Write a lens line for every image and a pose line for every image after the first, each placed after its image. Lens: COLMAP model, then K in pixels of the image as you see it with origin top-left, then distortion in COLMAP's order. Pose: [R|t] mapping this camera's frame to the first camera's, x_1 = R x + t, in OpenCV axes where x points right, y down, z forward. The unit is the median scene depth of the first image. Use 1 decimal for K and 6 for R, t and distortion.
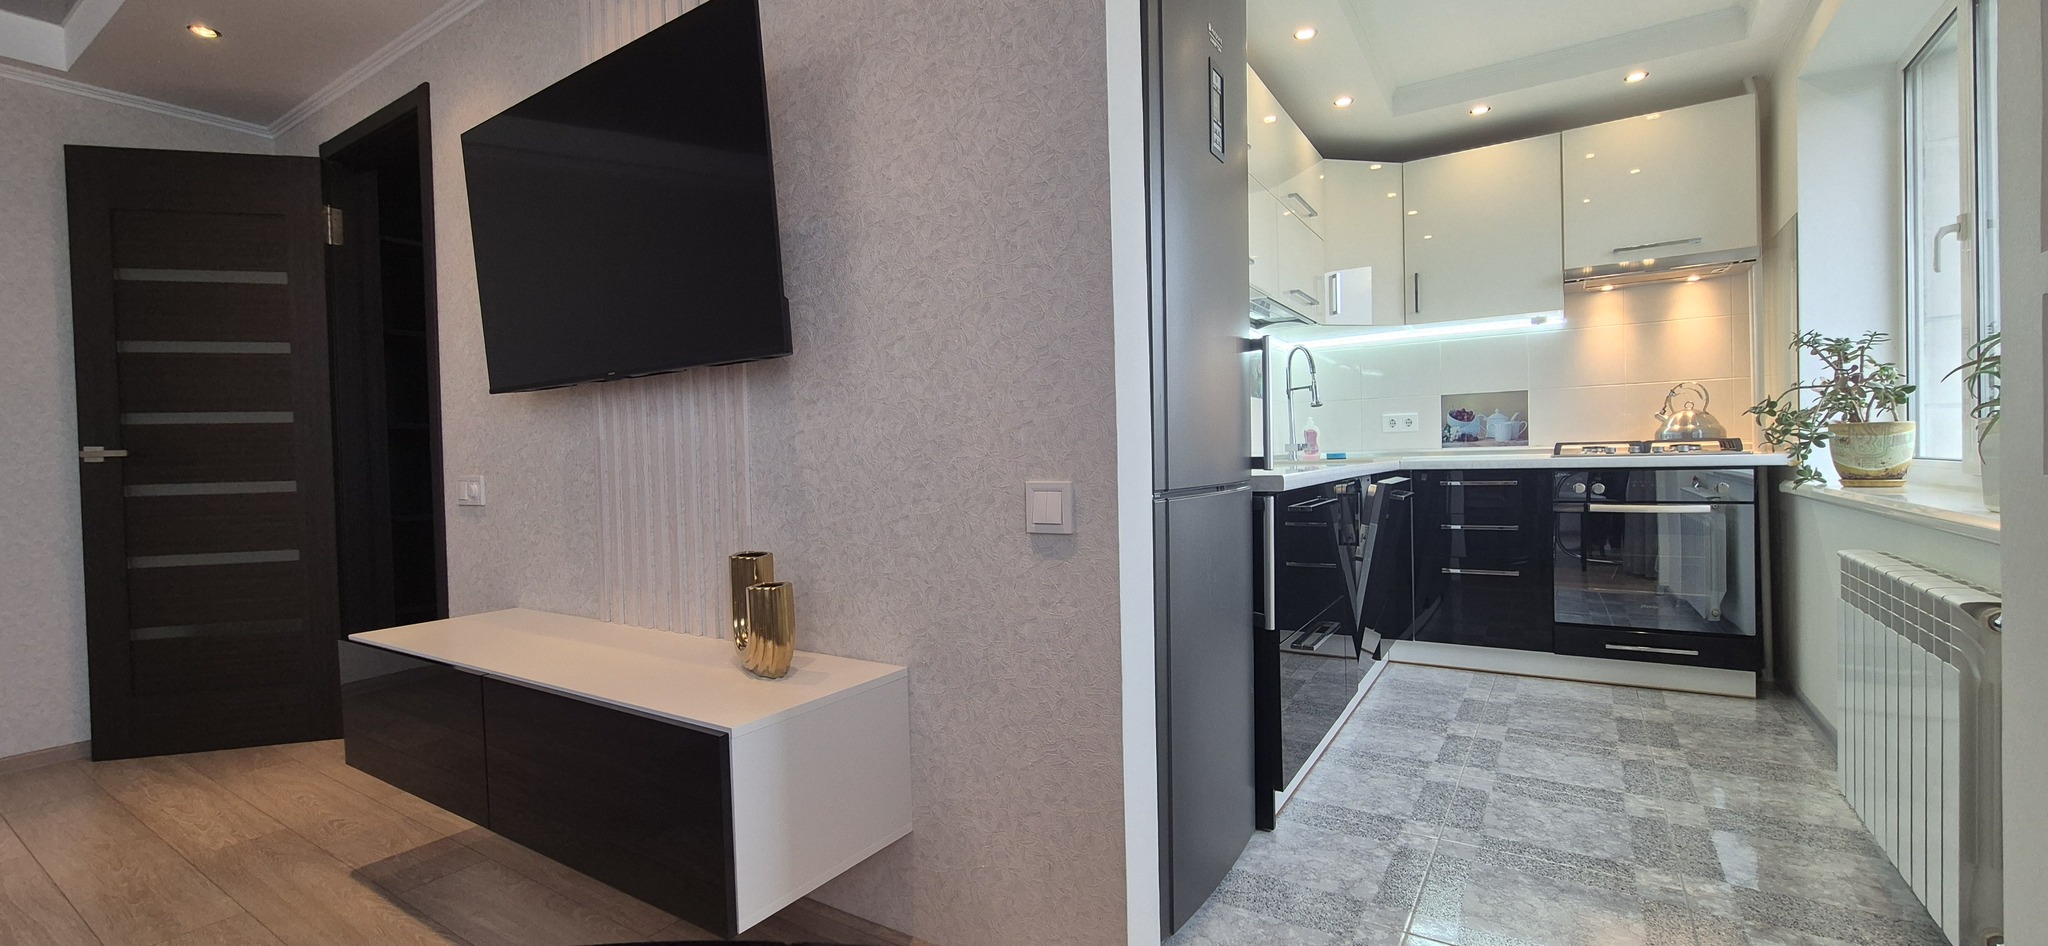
lens RADIAL K [[844.8, 0, 1010.3], [0, 844.8, 476.8], [0, 0, 1]] dist [0.001039, -0.000014]
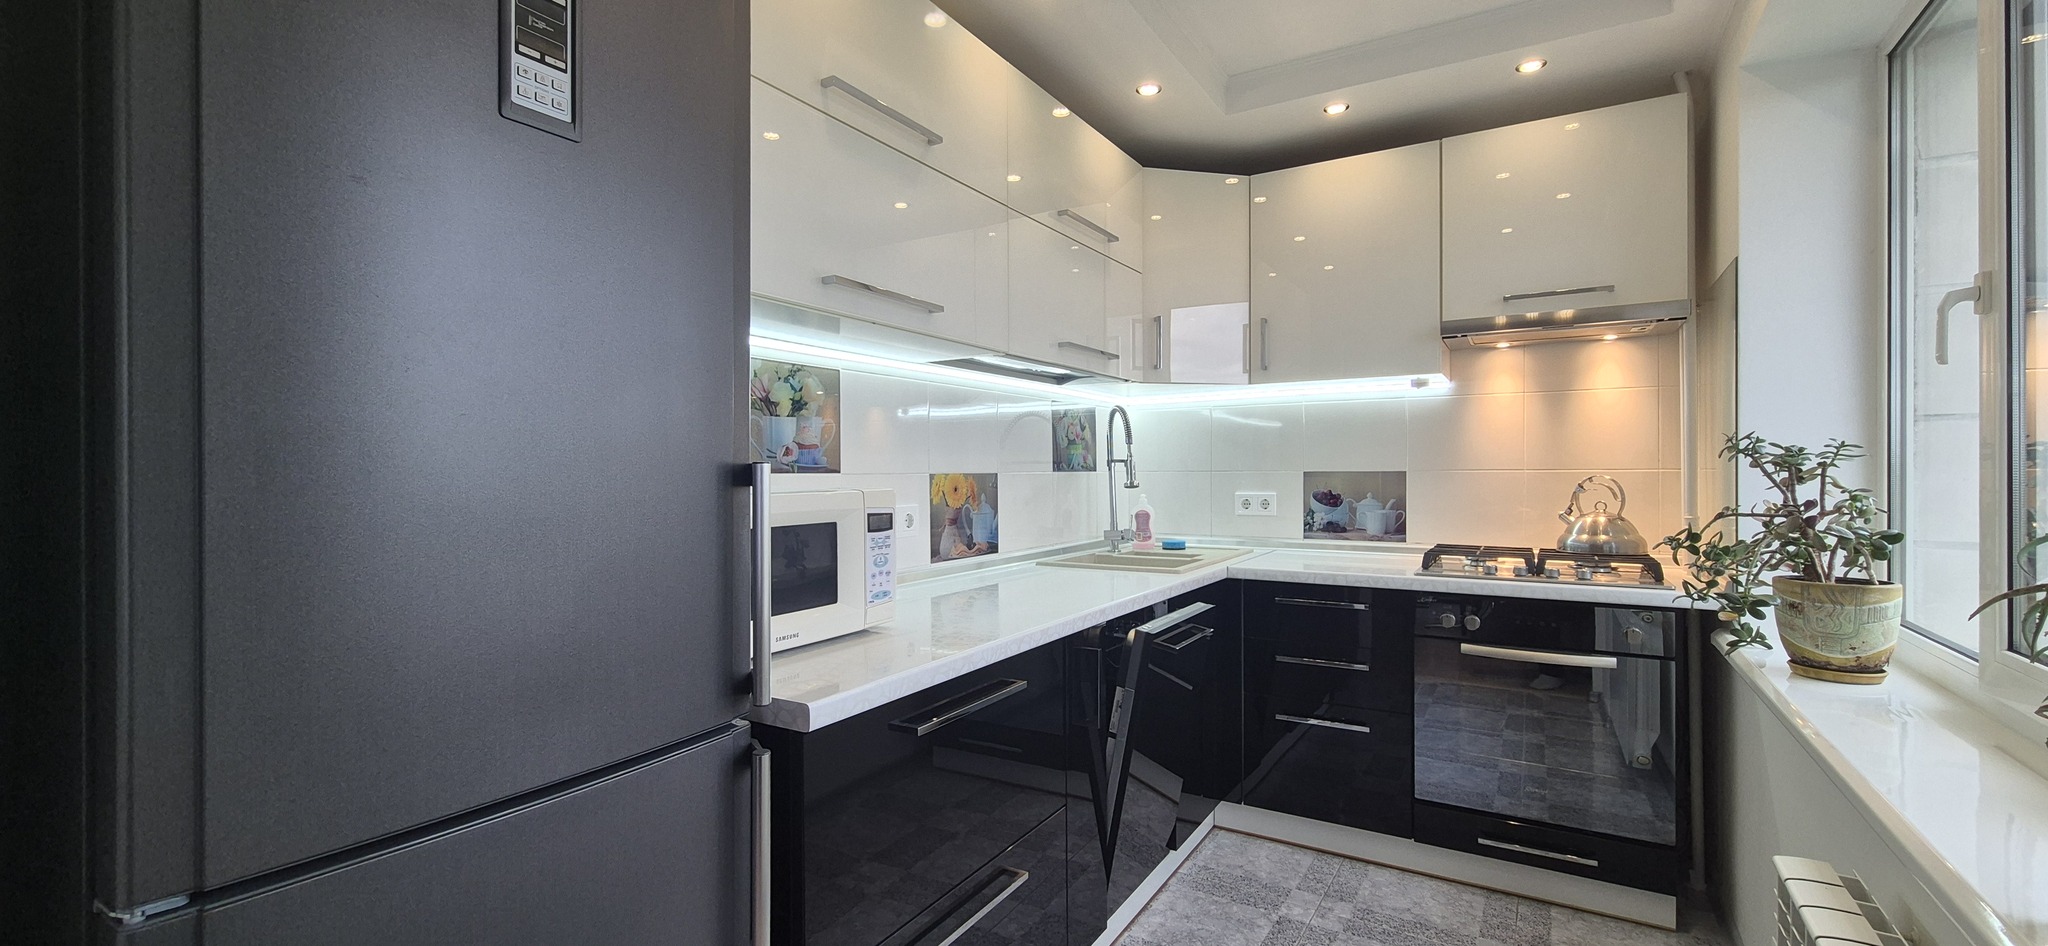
lens RADIAL K [[844.8, 0, 1013.5], [0, 844.8, 478.4], [0, 0, 1]] dist [0.001039, -0.000014]
pose [[0.999603, 0.022399, 0.017111, 0.281779], [-0.022187, 0.999676, -0.012491, -0.093038], [-0.017385, 0.012106, 0.999776, 0.271643]]
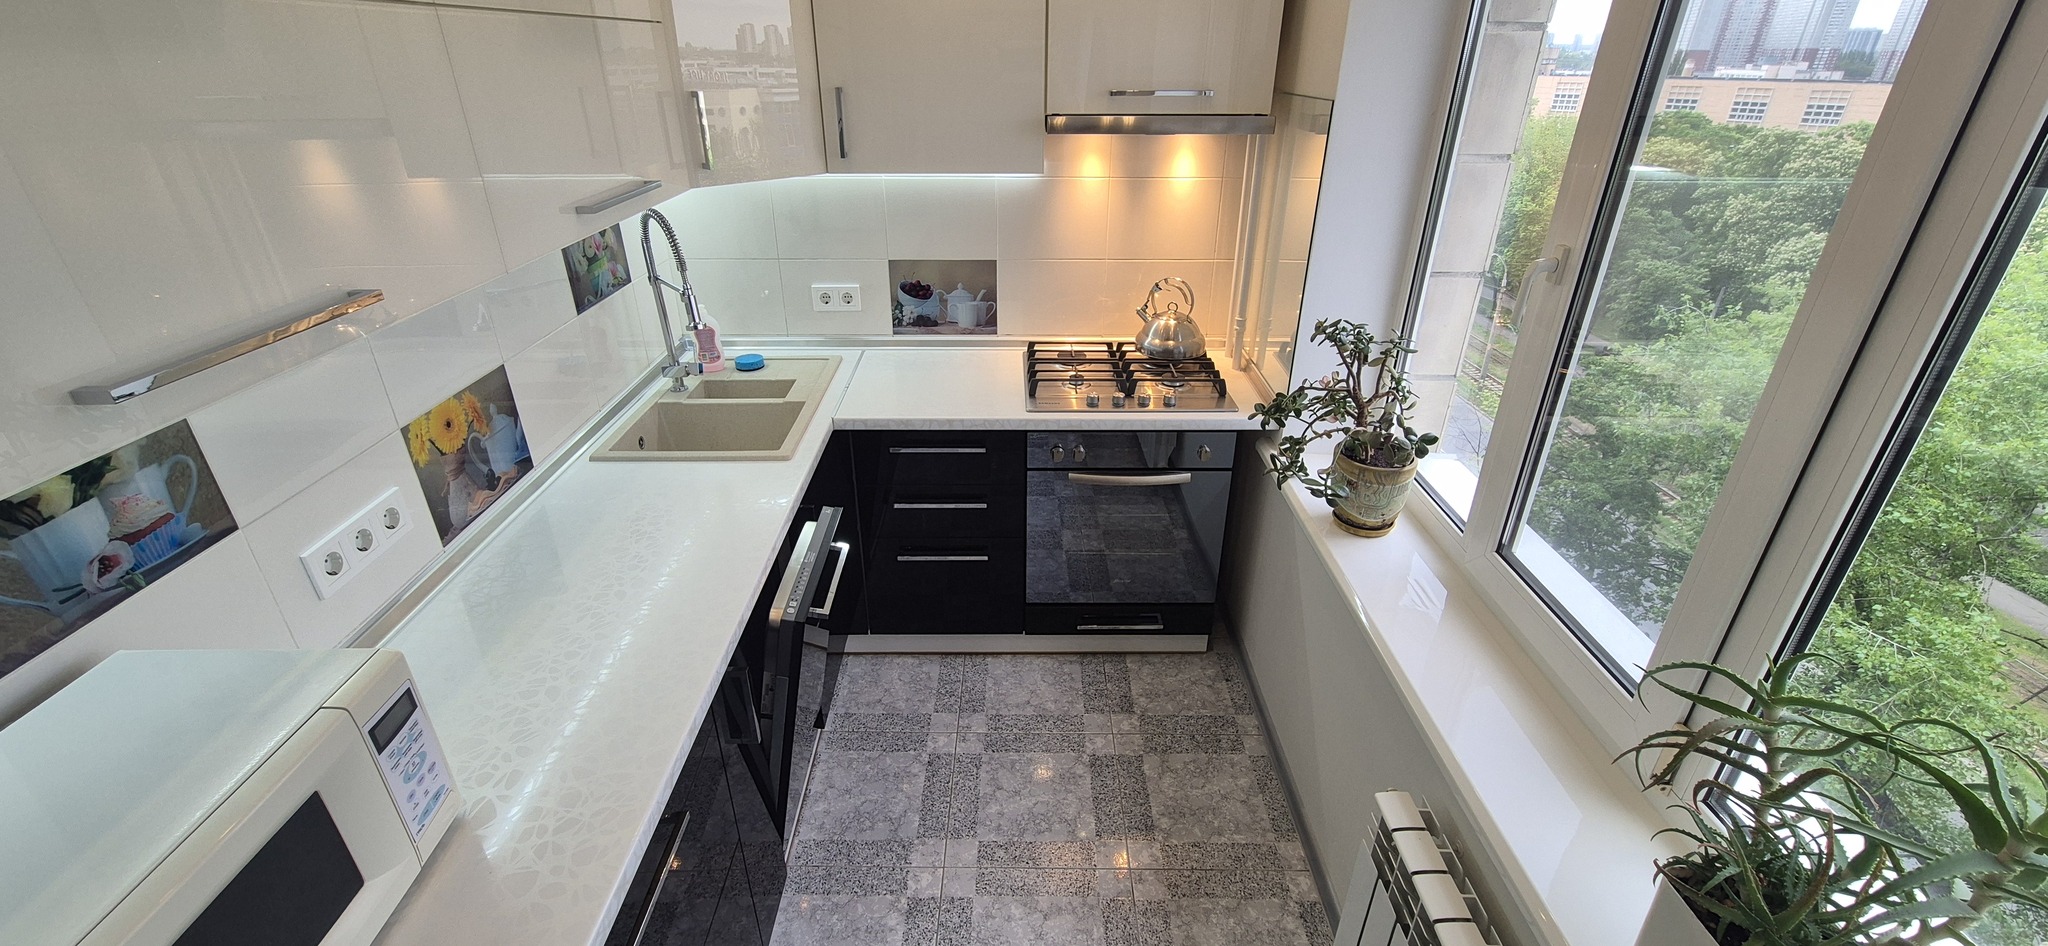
lens RADIAL K [[844.8, 0, 1019.0], [0, 844.8, 476.7], [0, 0, 1]] dist [0.001039, -0.000014]
pose [[0.834167, -0.222920, 0.504453, 0.265694], [-0.013222, 0.906326, 0.422372, -0.284850], [-0.551354, -0.358998, 0.753080, 0.452191]]
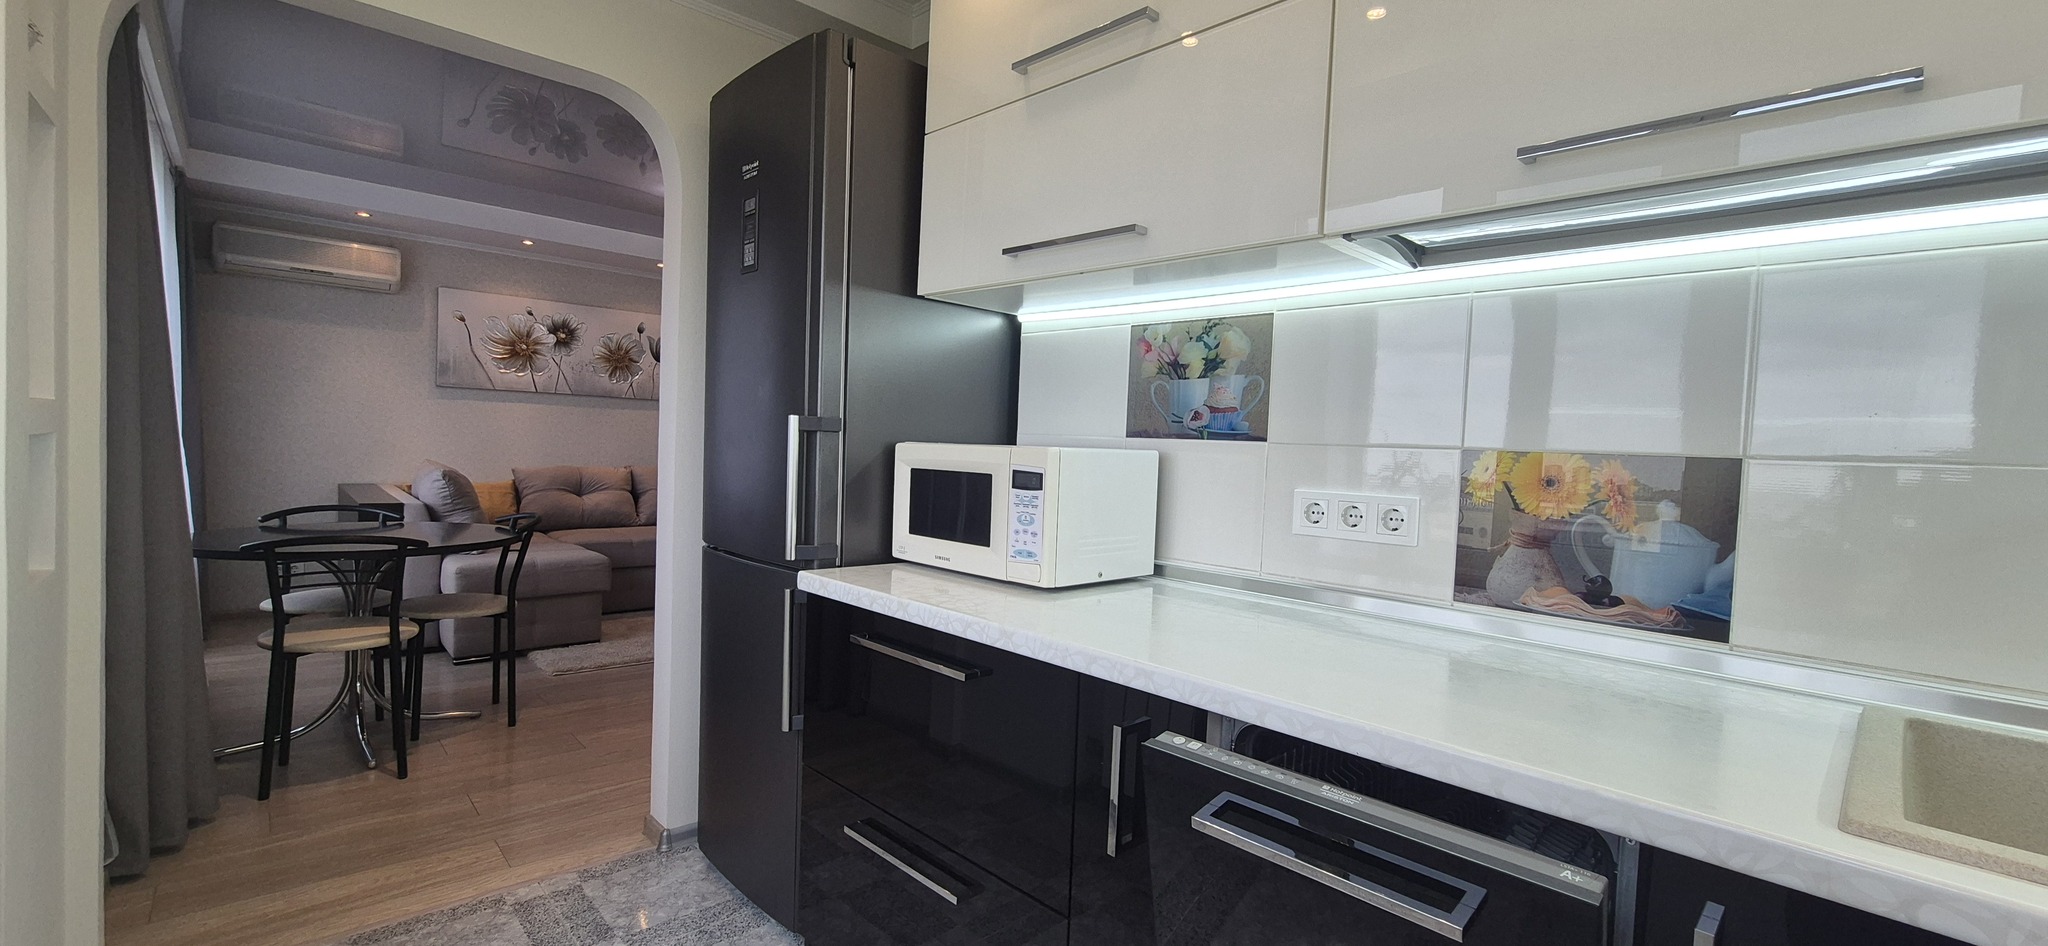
lens RADIAL K [[844.8, 0, 1027.3], [0, 844.8, 470.0], [0, 0, 1]] dist [0.001039, -0.000014]
pose [[-0.243916, 0.048794, -0.968568, 0.697825], [-0.053474, 0.996537, 0.063669, -0.109784], [0.968321, 0.067323, -0.240462, 0.897687]]
